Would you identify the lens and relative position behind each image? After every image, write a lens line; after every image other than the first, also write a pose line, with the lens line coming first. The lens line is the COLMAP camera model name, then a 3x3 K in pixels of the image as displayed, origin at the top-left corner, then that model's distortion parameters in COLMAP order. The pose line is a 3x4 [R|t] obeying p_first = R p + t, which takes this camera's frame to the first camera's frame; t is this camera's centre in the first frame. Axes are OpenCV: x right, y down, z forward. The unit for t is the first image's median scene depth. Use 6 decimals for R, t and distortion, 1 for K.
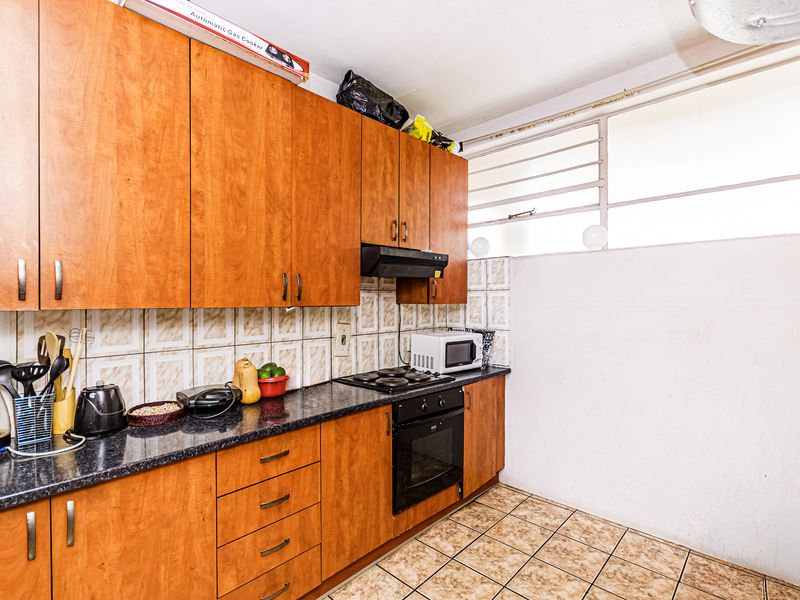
lens RADIAL K [[401.6, 0, 400.0], [0, 401.6, 300.0], [0, 0, 1]] dist [0.002745, 0.000676]
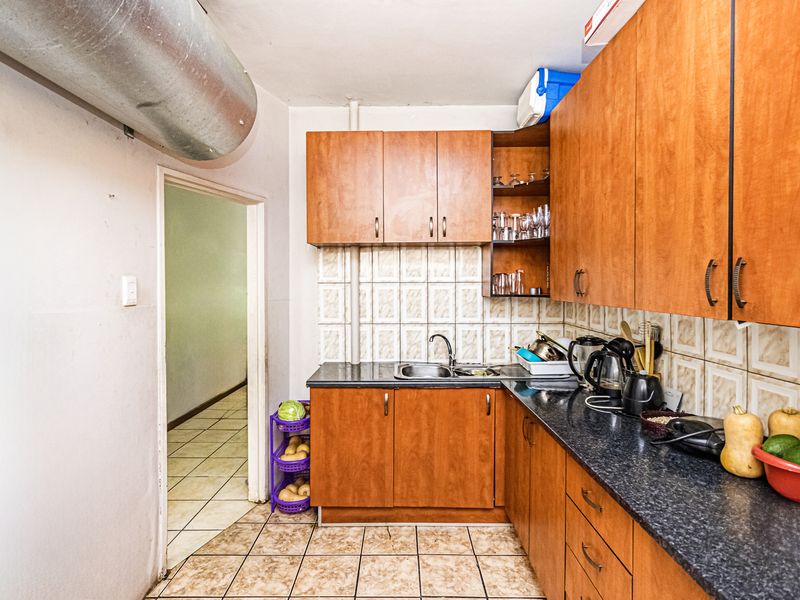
lens RADIAL K [[410.4, 0, 398.8], [0, 410.4, 291.4], [0, 0, 1]] dist [0.002715, 0.000677]
pose [[-0.723382, 0.012456, -0.690336, 0.439927], [-0.001853, 0.999799, 0.019982, -0.032835], [0.690446, 0.015734, -0.723213, 1.118714]]
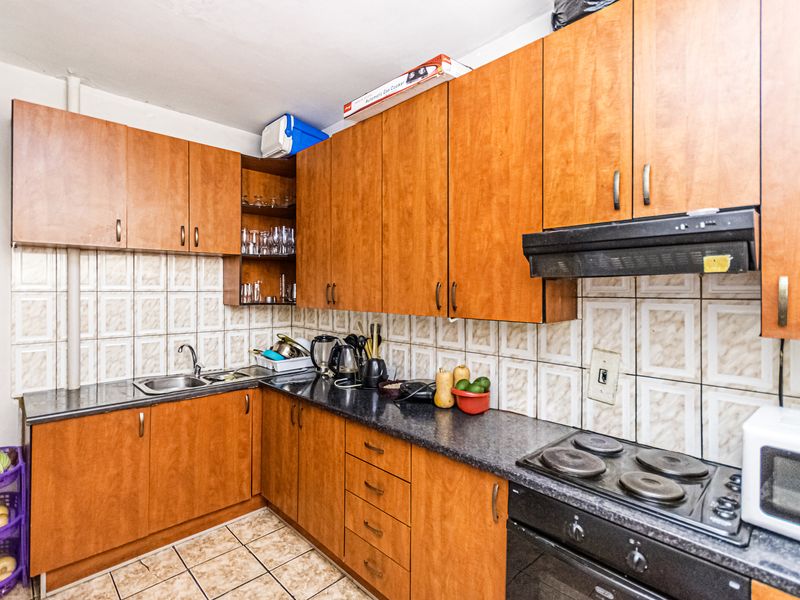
lens RADIAL K [[398.5, 0, 374.3], [0, 398.5, 287.4], [0, 0, 1]] dist [0.001962, 0.001090]
pose [[-0.064359, -0.008616, -0.997890, 0.691516], [-0.008475, 0.999931, -0.008087, -0.045475], [0.997891, 0.007936, -0.064428, 0.908397]]
